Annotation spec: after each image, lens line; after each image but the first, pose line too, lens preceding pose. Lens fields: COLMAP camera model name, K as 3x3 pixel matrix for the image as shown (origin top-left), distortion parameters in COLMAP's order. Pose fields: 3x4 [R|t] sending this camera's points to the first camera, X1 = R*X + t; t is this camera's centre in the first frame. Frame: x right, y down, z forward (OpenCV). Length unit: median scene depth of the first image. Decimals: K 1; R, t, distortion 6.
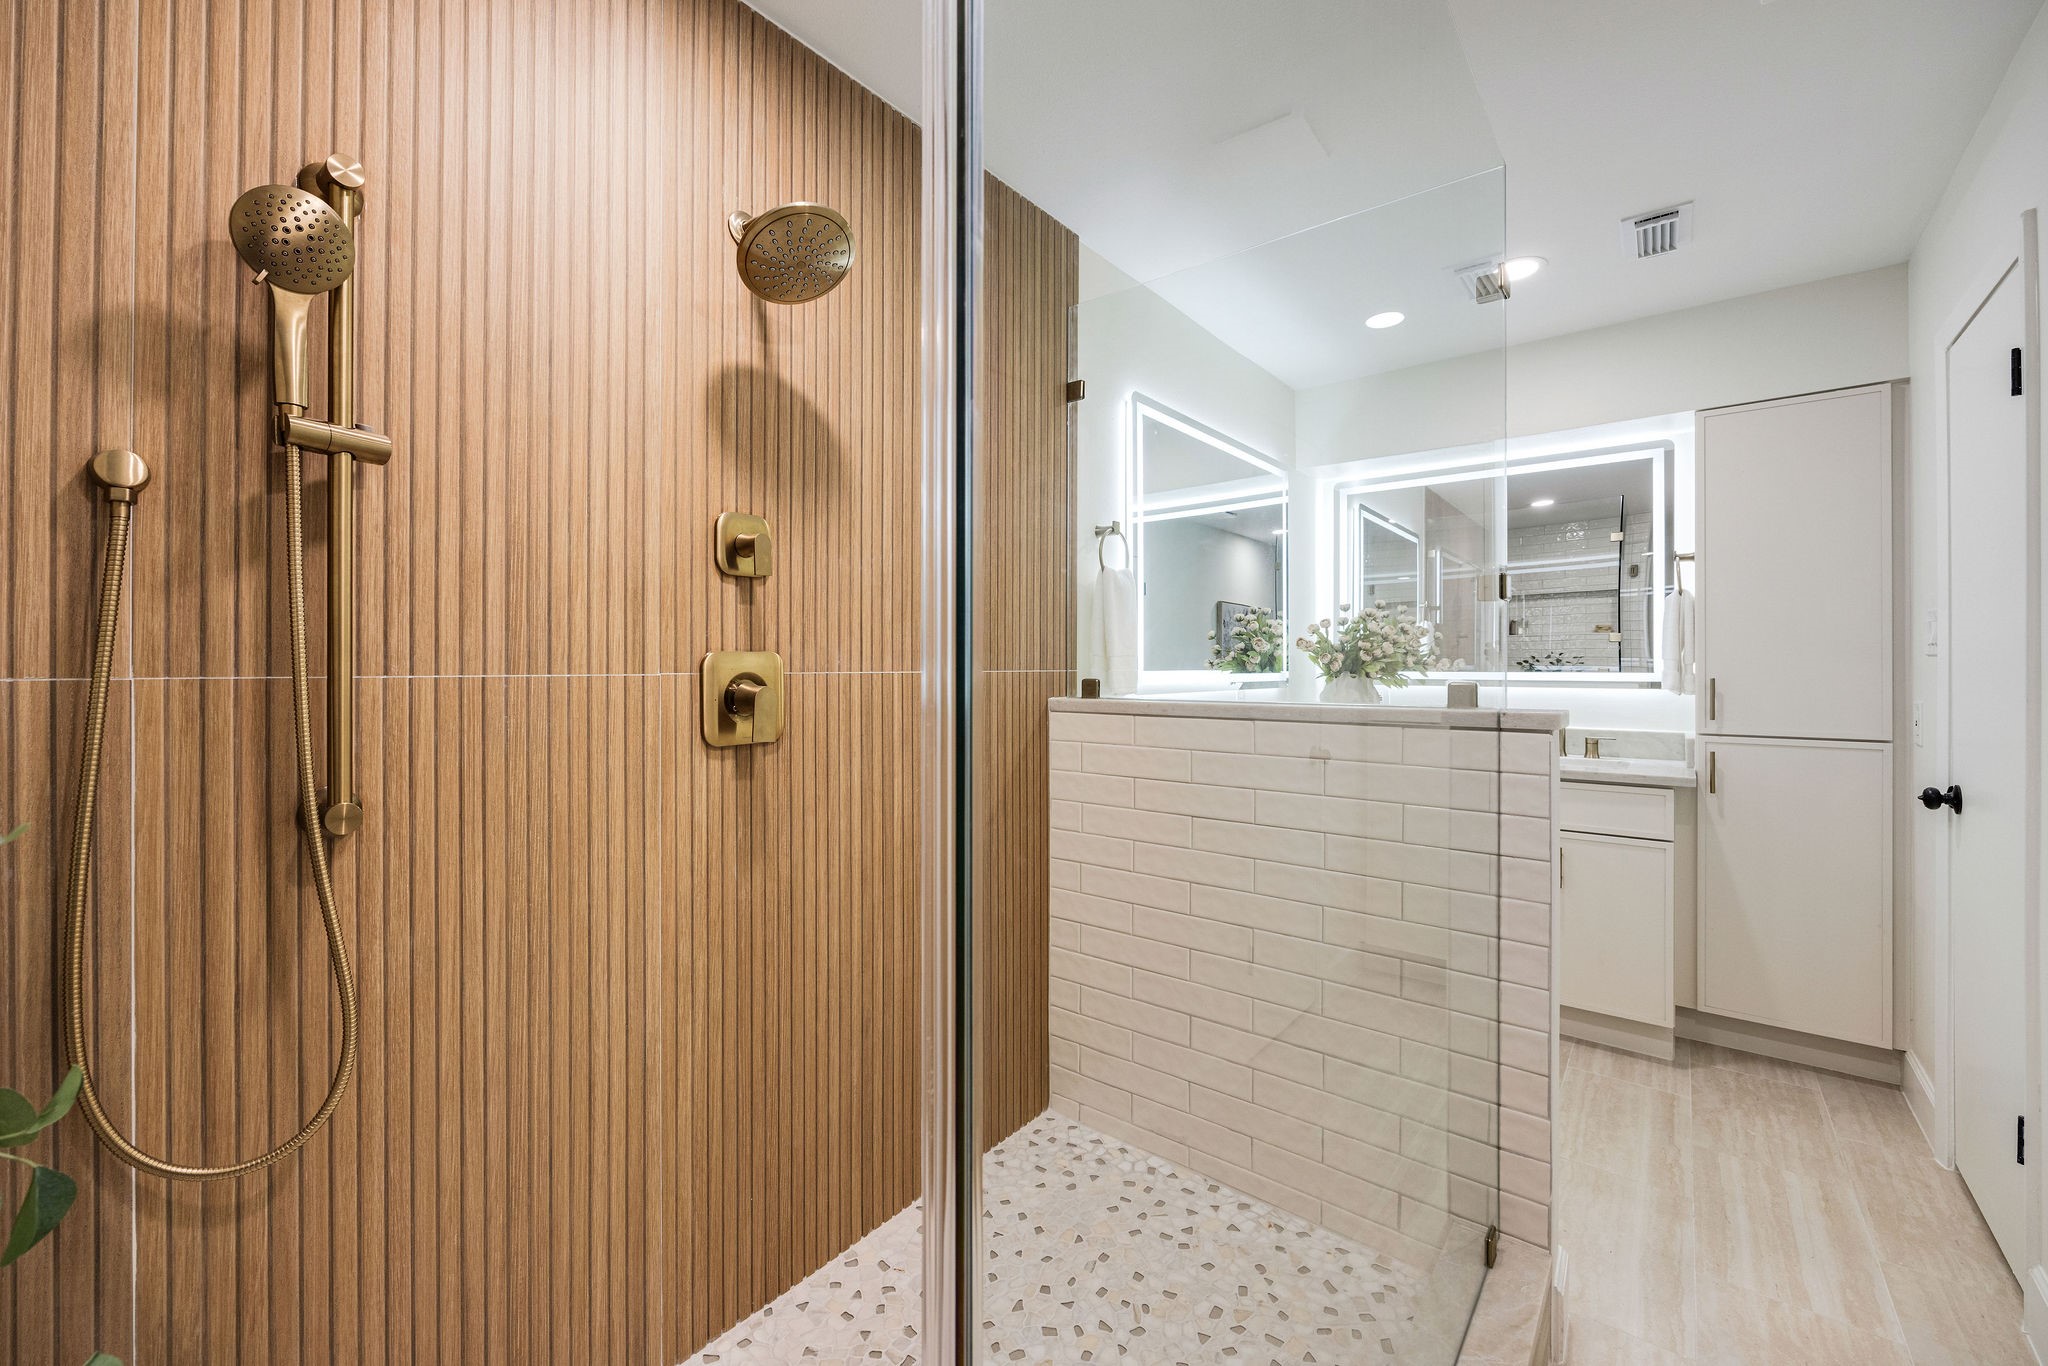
lens RADIAL K [[828.1, 0, 1022.1], [0, 828.1, 676.5], [0, 0, 1]] dist [0.003380, -0.000221]
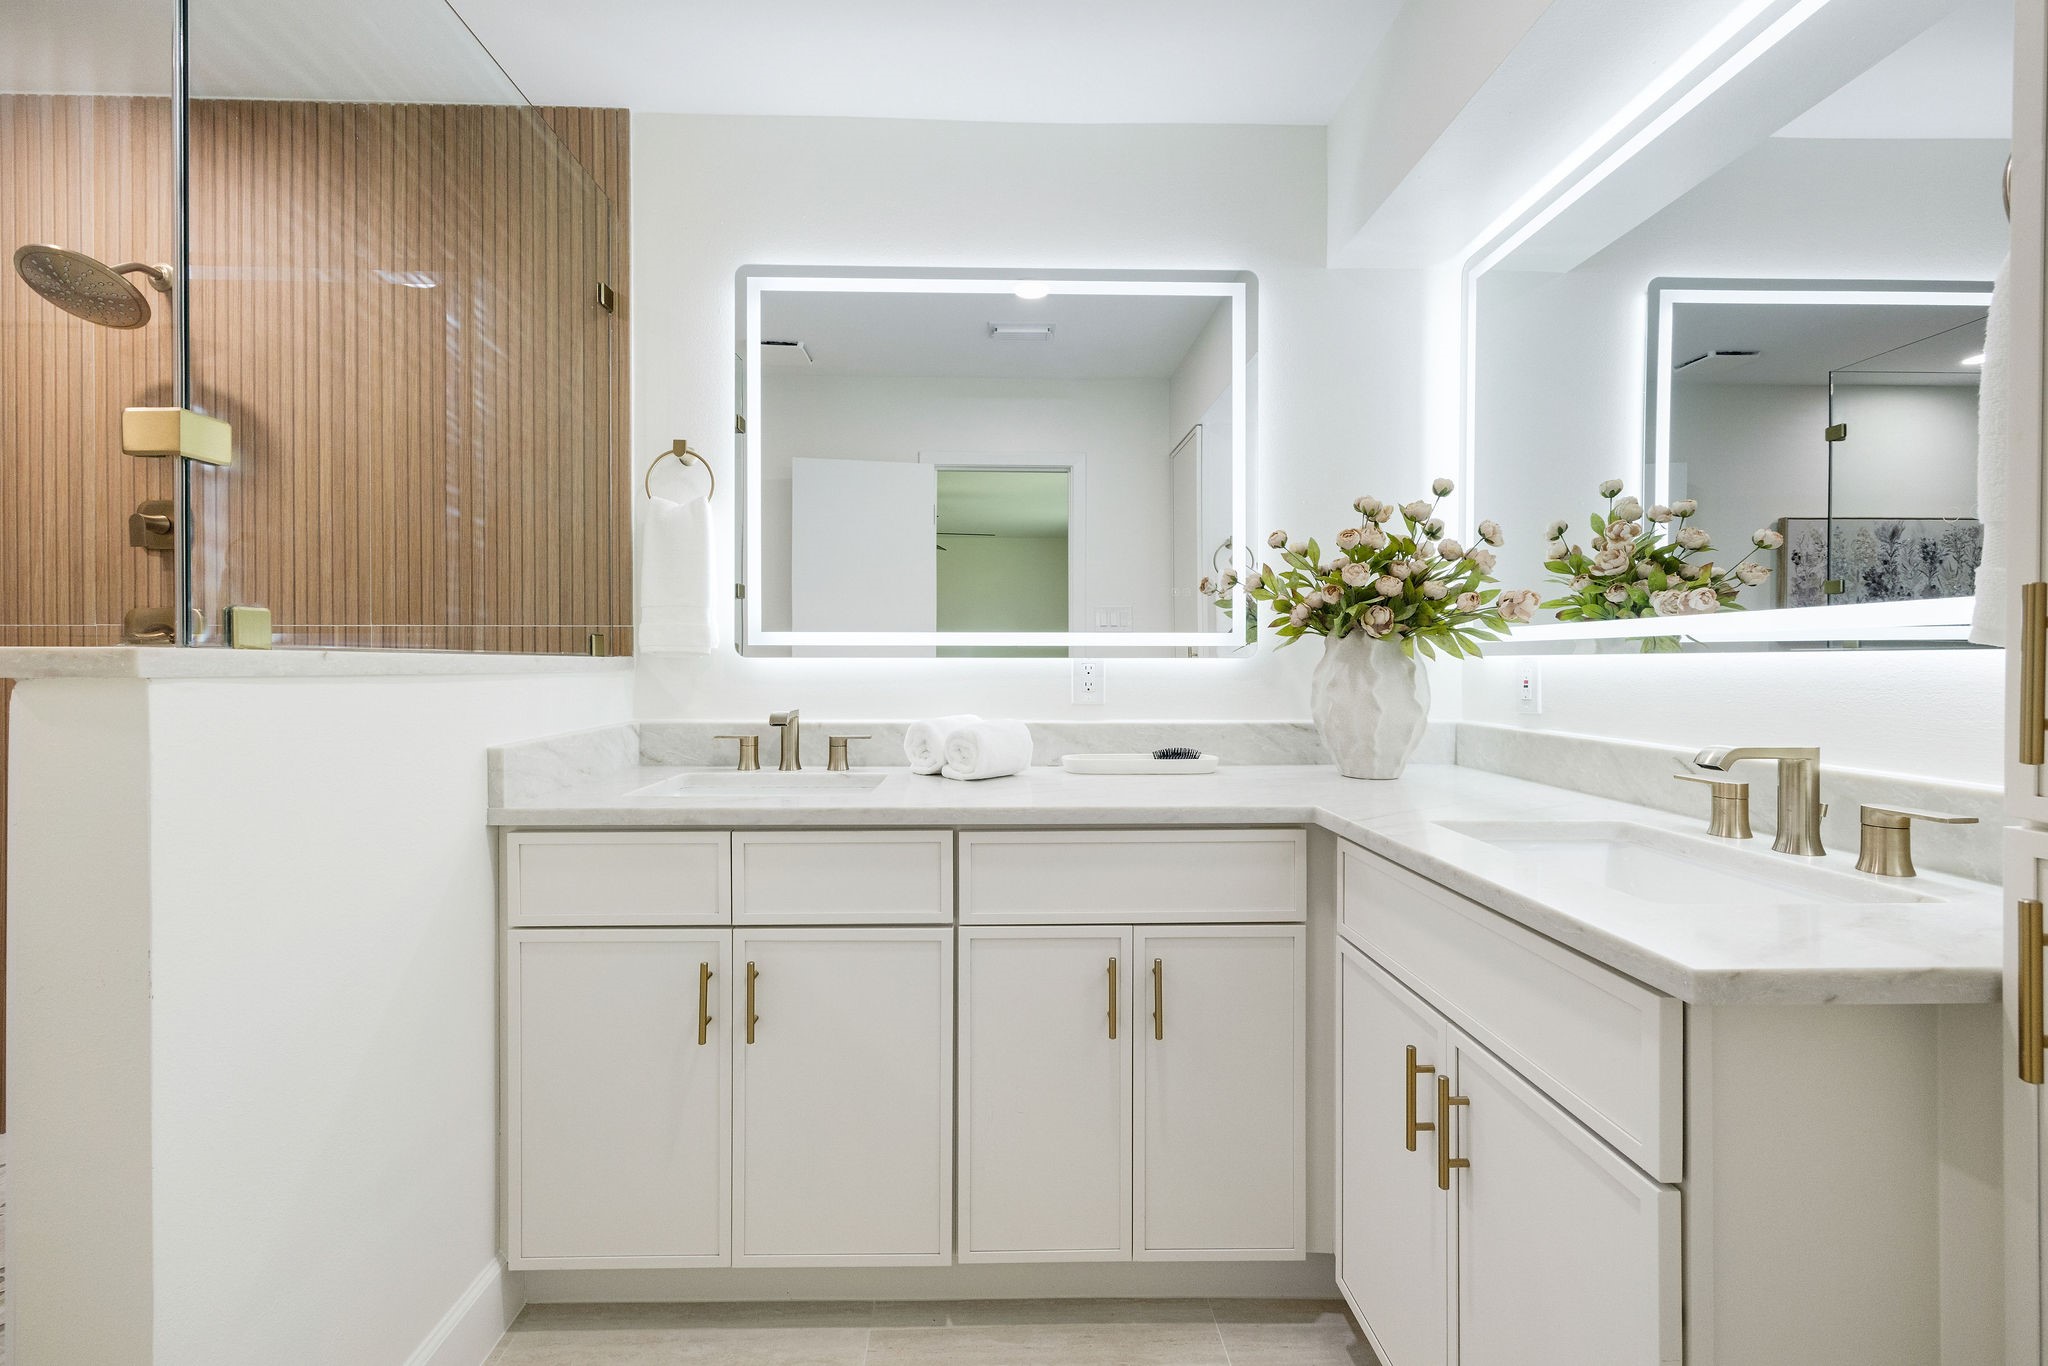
lens RADIAL K [[828.1, 0, 1023.3], [0, 828.1, 682.1], [0, 0, 1]] dist [0.003380, -0.000221]
pose [[0.651683, 0.015707, -0.758328, 0.906160], [-0.010264, 0.999877, 0.011890, 0.034094], [0.758422, 0.000035, 0.651764, 0.699166]]
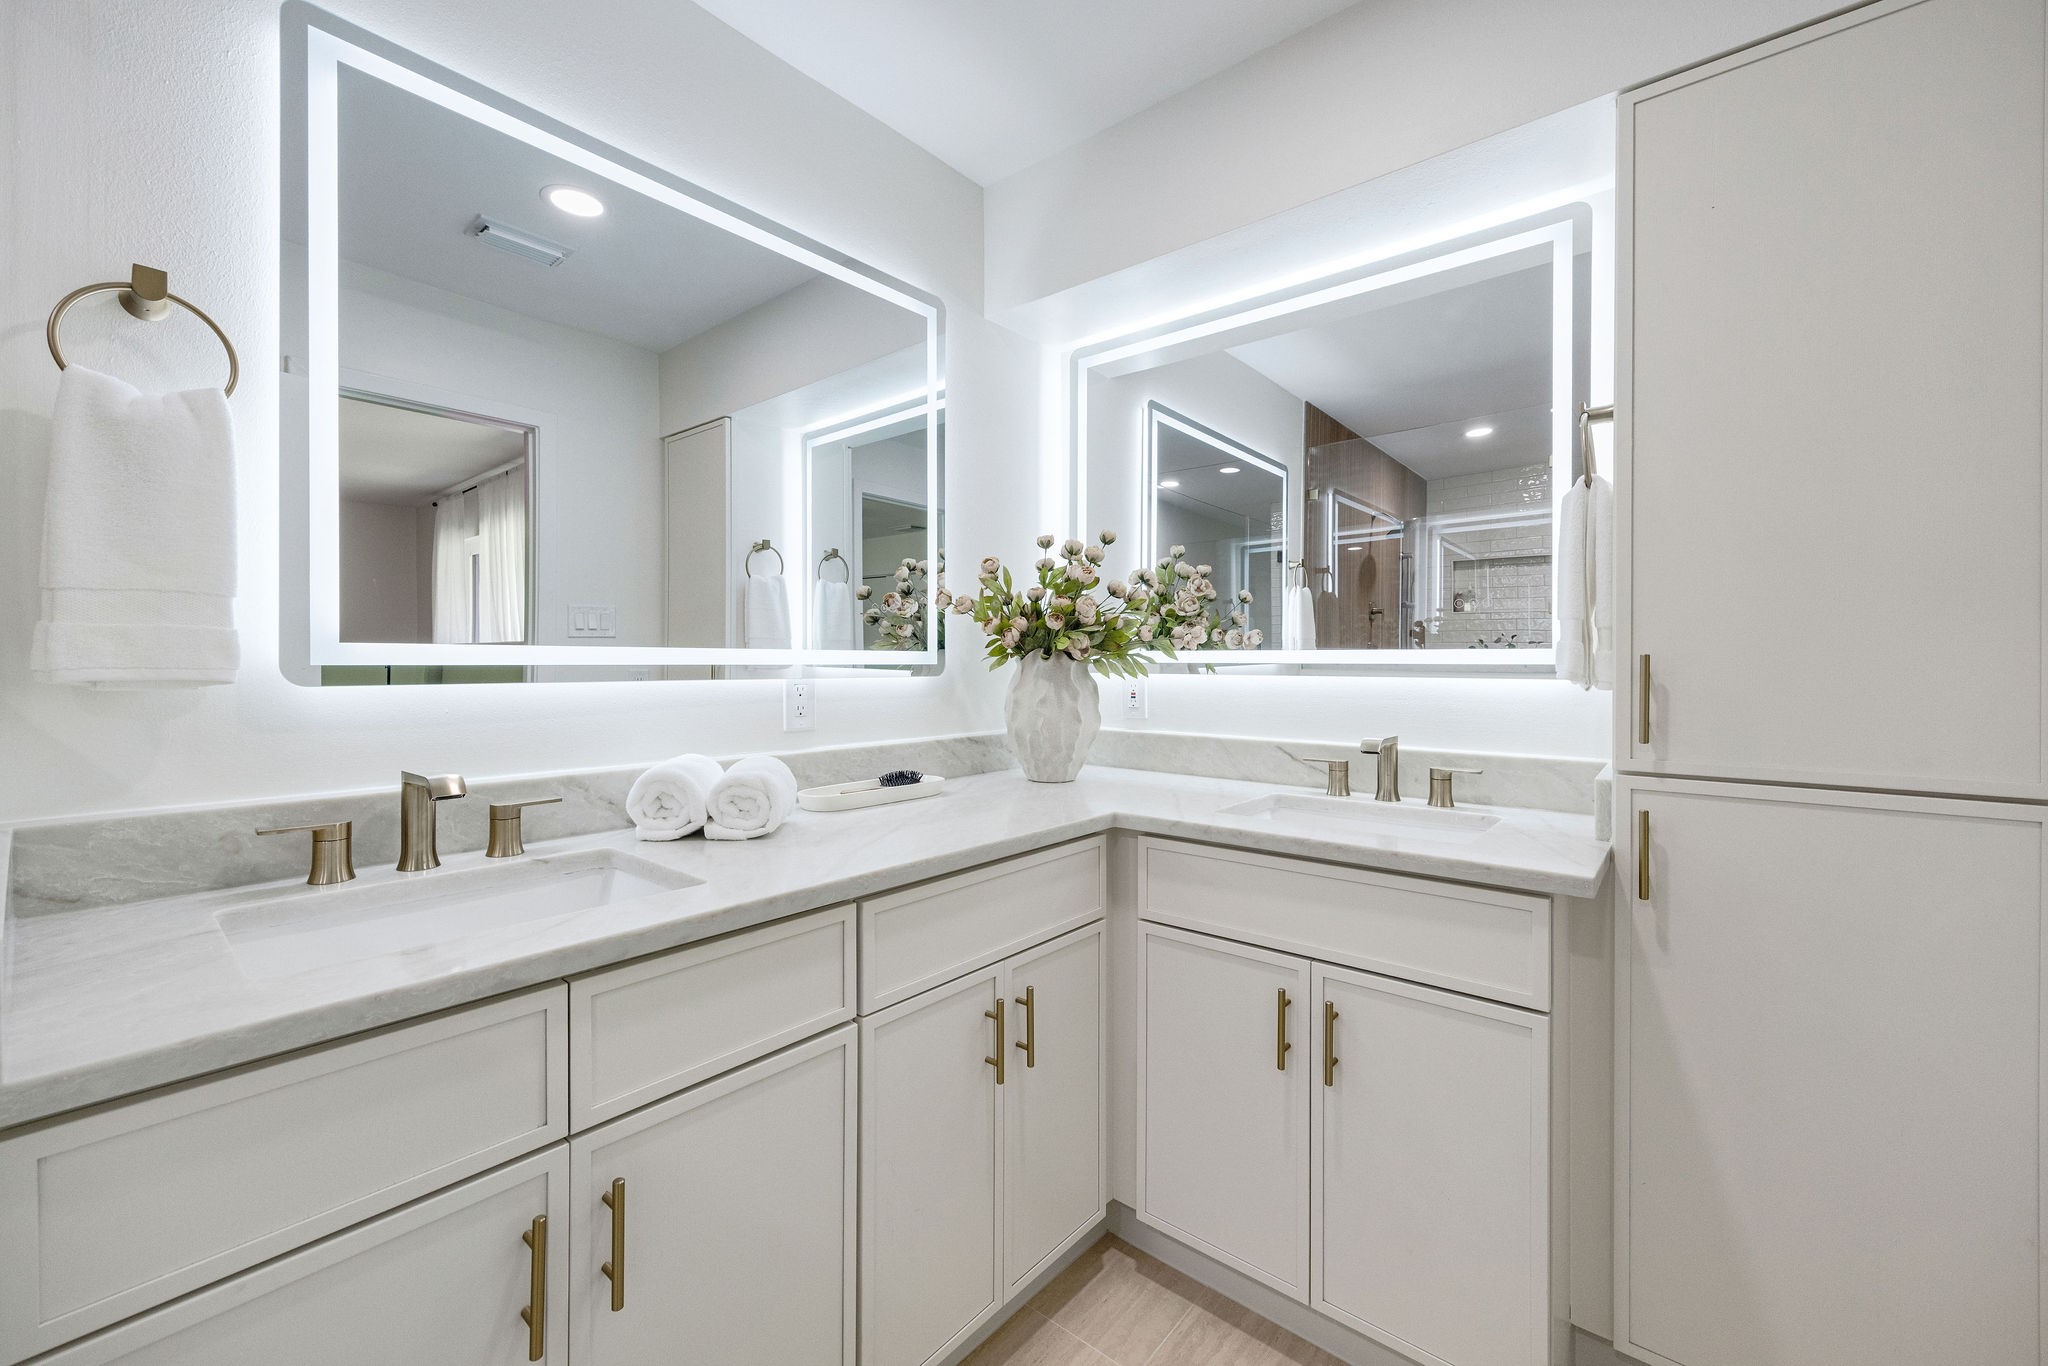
lens RADIAL K [[828.1, 0, 1016.1], [0, 828.1, 675.4], [0, 0, 1]] dist [0.003380, -0.000221]
pose [[0.999815, 0.001456, -0.019160, 0.524963], [-0.001399, 0.999995, 0.002994, 0.014376], [0.019164, -0.002967, 0.999812, 0.567322]]
